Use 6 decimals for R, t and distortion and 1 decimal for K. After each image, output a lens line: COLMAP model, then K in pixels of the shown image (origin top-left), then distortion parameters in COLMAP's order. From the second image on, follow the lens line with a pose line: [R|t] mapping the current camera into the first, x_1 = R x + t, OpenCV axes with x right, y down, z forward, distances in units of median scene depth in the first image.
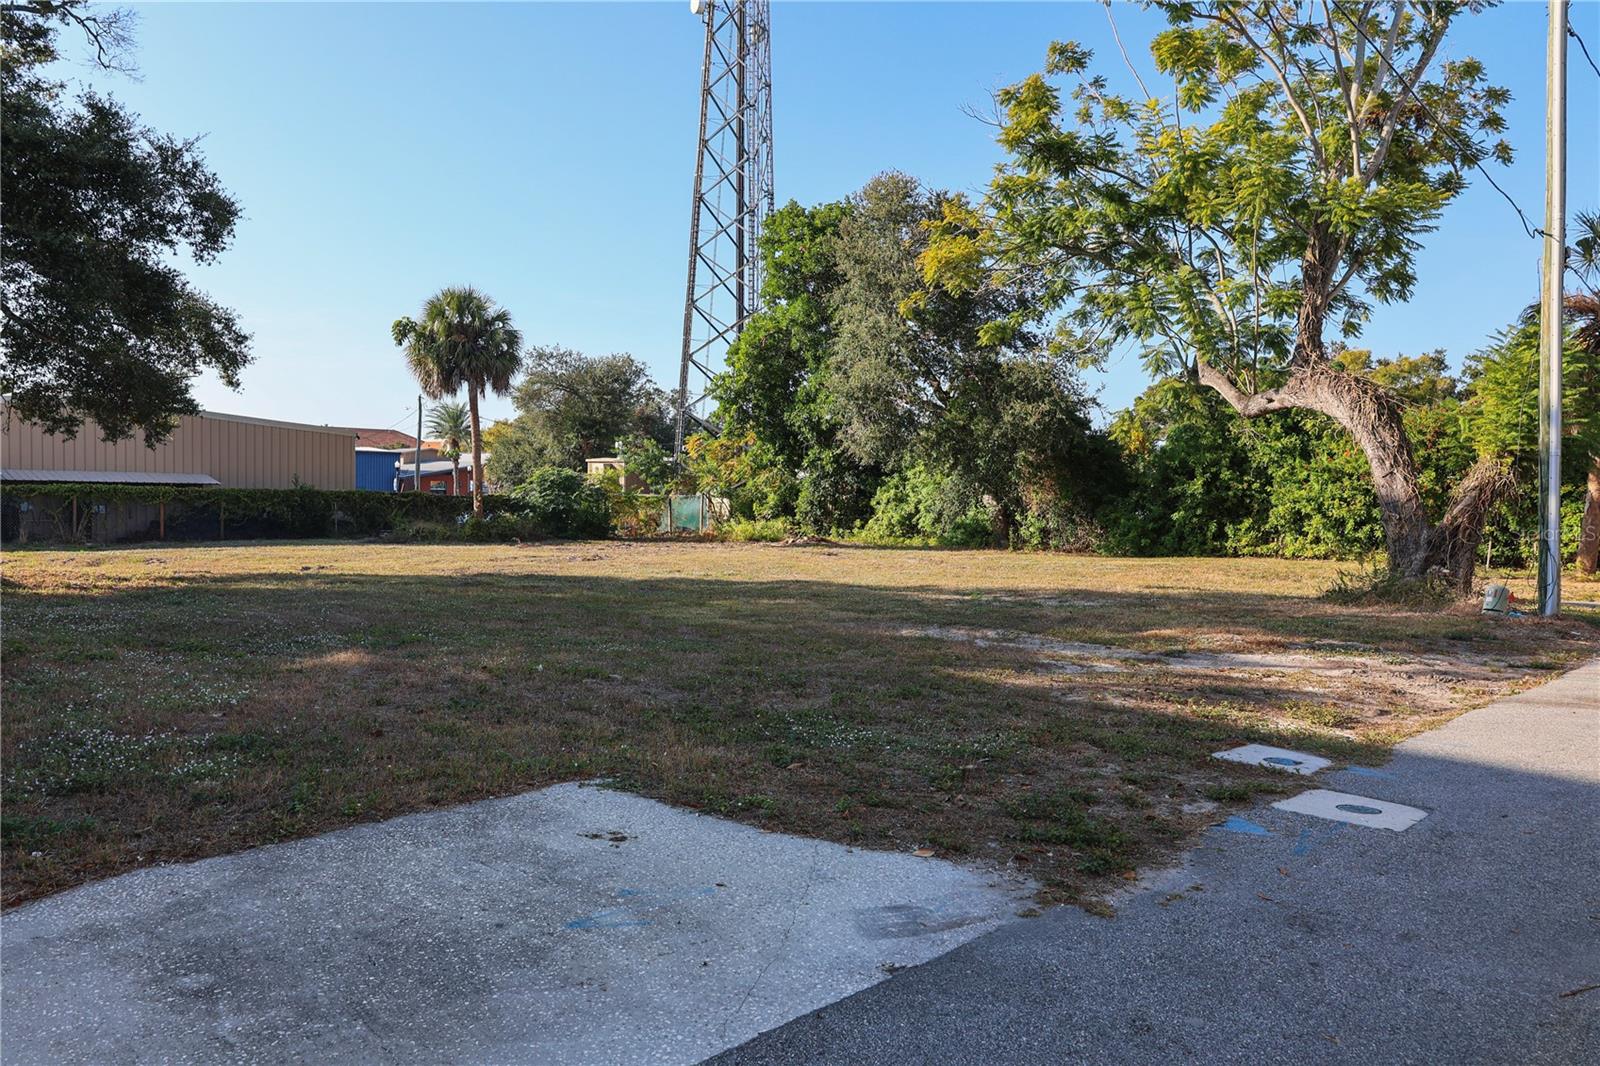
lens RADIAL K [[1134.4, 0, 799.4], [0, 1134.4, 534.0], [0, 0, 1]] dist [0.004951, -0.006154]
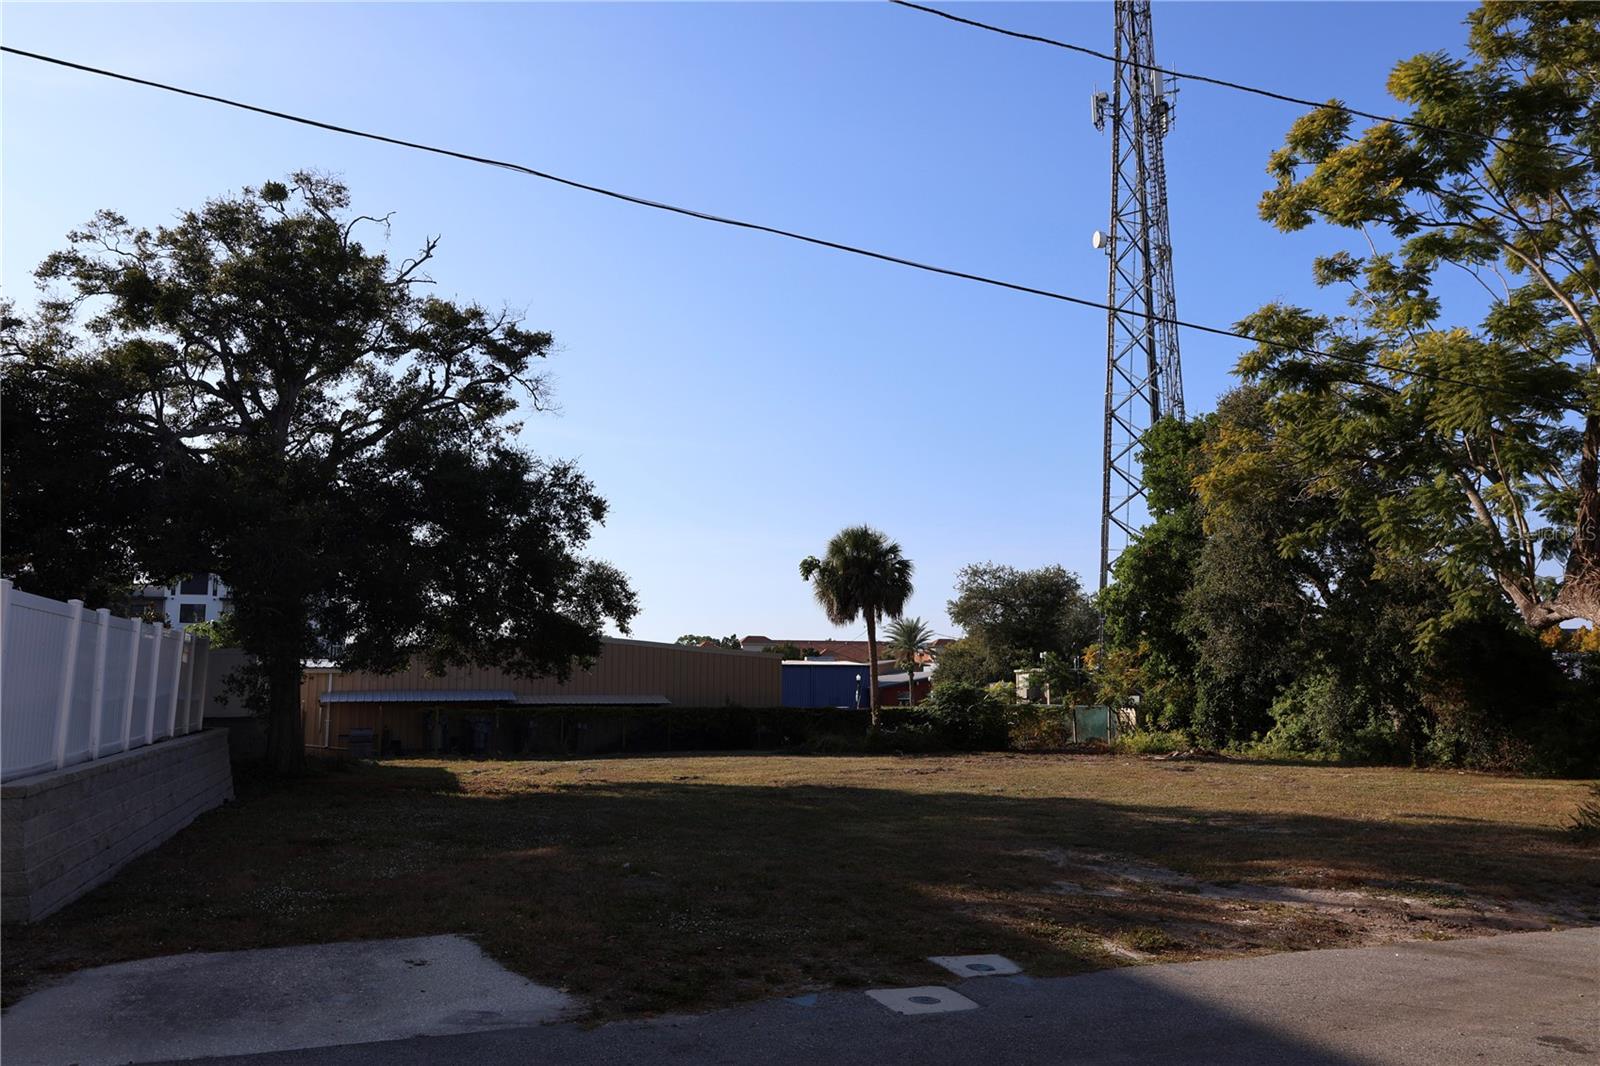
lens RADIAL K [[1133.8, 0, 797.6], [0, 1133.8, 544.5], [0, 0, 1]] dist [0.009099, 0.000645]
pose [[0.904471, -0.071091, -0.420569, 0.125369], [-0.000832, 0.985717, -0.168411, -0.007193], [0.426534, 0.152672, 0.891493, -0.040864]]
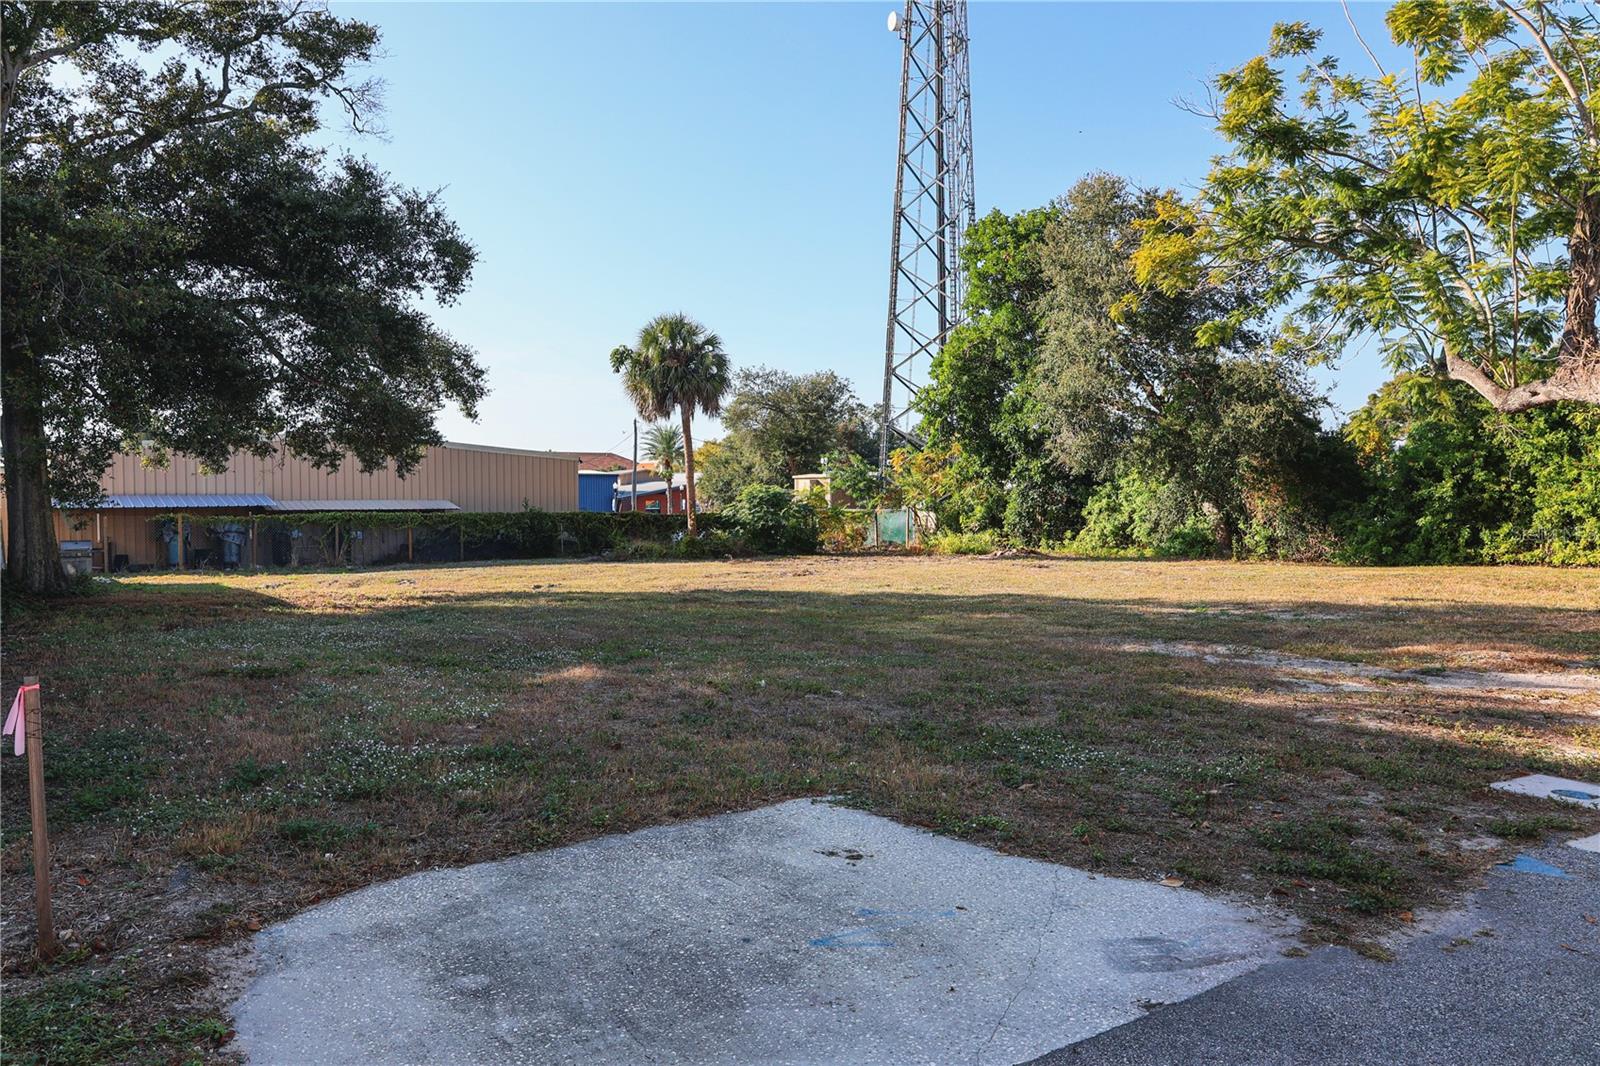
lens RADIAL K [[1134.6, 0, 802.3], [0, 1134.6, 535.5], [0, 0, 1]] dist [0.002043, -0.003418]
pose [[0.984282, -0.017715, -0.175711, -0.002633], [0.015861, 0.999803, -0.011951, -0.000603], [0.175888, 0.008977, 0.984369, 0.000047]]
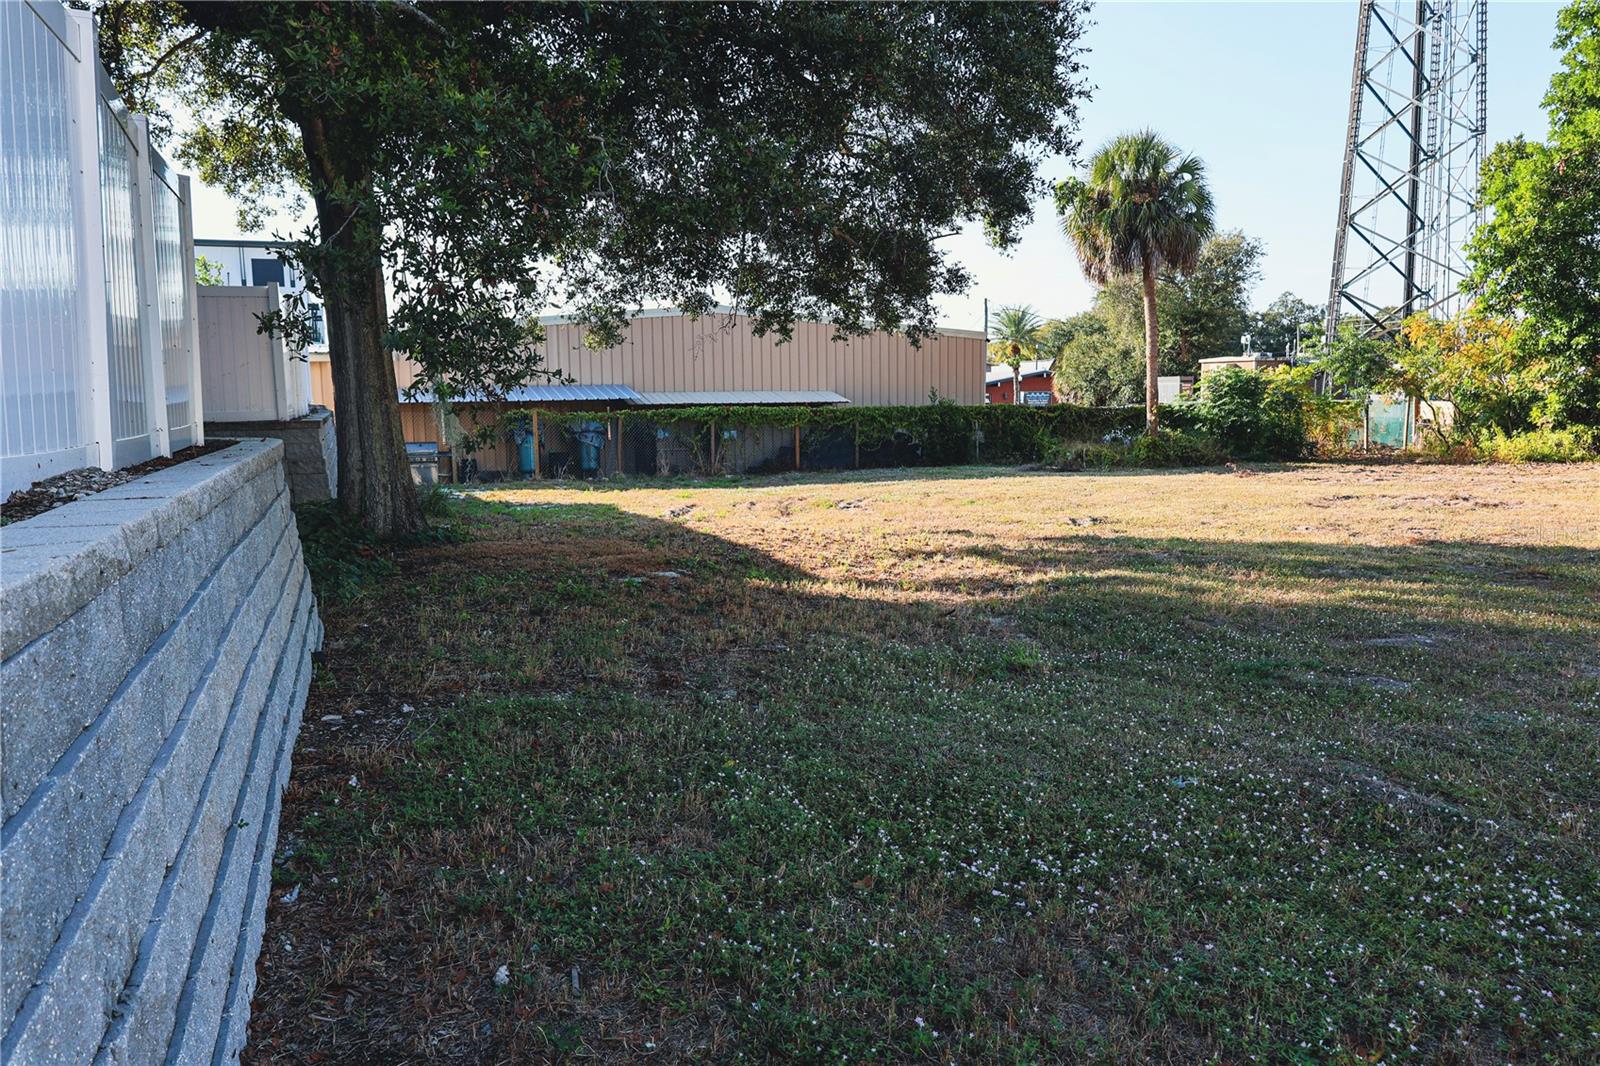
lens RADIAL K [[1138.5, 0, 805.5], [0, 1138.5, 535.0], [0, 0, 1]] dist [0.001925, 0.002241]
pose [[0.916548, 0.017963, -0.399521, -0.191580], [0.013441, 0.997043, 0.075663, -0.008999], [0.399699, -0.074719, 0.913596, 0.194377]]
